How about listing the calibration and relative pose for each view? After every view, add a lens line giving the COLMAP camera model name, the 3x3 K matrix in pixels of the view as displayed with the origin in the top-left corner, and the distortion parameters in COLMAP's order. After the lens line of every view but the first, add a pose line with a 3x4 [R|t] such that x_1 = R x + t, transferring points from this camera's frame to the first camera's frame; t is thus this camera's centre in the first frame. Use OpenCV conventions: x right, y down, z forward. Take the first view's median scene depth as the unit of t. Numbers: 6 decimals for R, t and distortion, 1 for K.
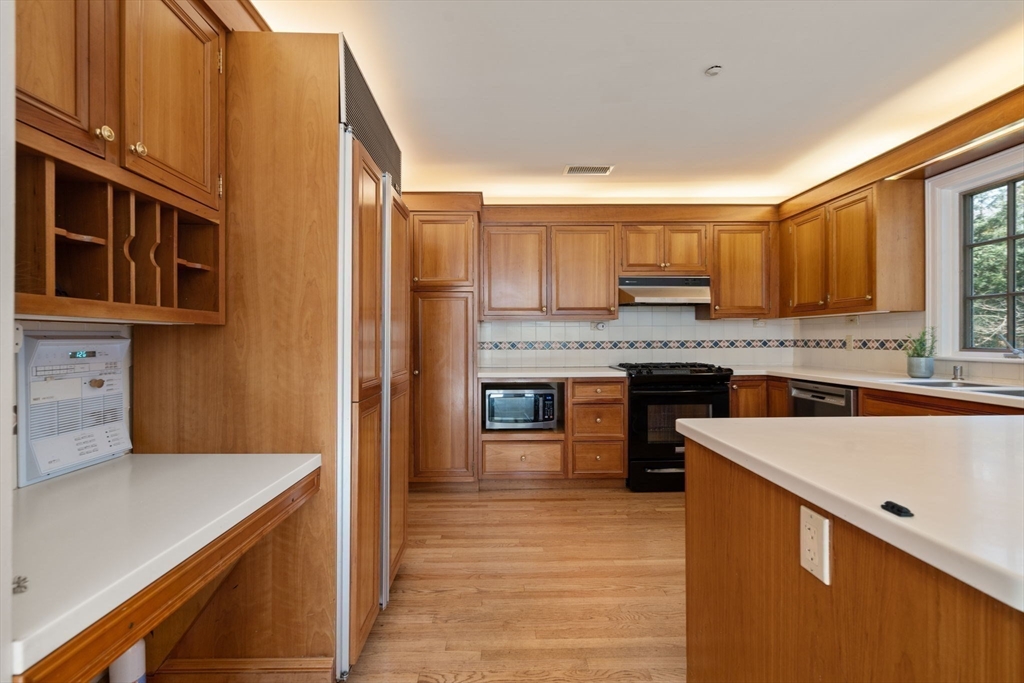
lens RADIAL K [[471.4, 0, 513.7], [0, 471.4, 340.8], [0, 0, 1]] dist [-0.008778, -0.001230]
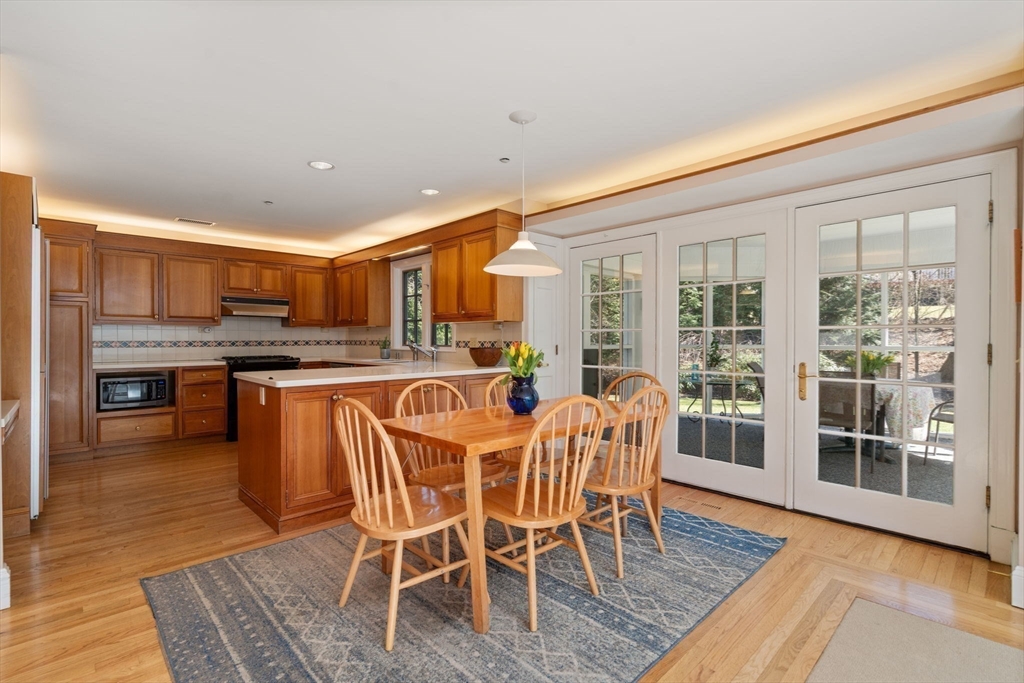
lens RADIAL K [[471.4, 0, 517.4], [0, 471.4, 344.2], [0, 0, 1]] dist [-0.008778, -0.001230]
pose [[0.737025, -0.002380, 0.675862, -0.078407], [-0.001047, 0.999989, 0.004662, 0.003390], [-0.675865, -0.004144, 0.737014, -0.662039]]
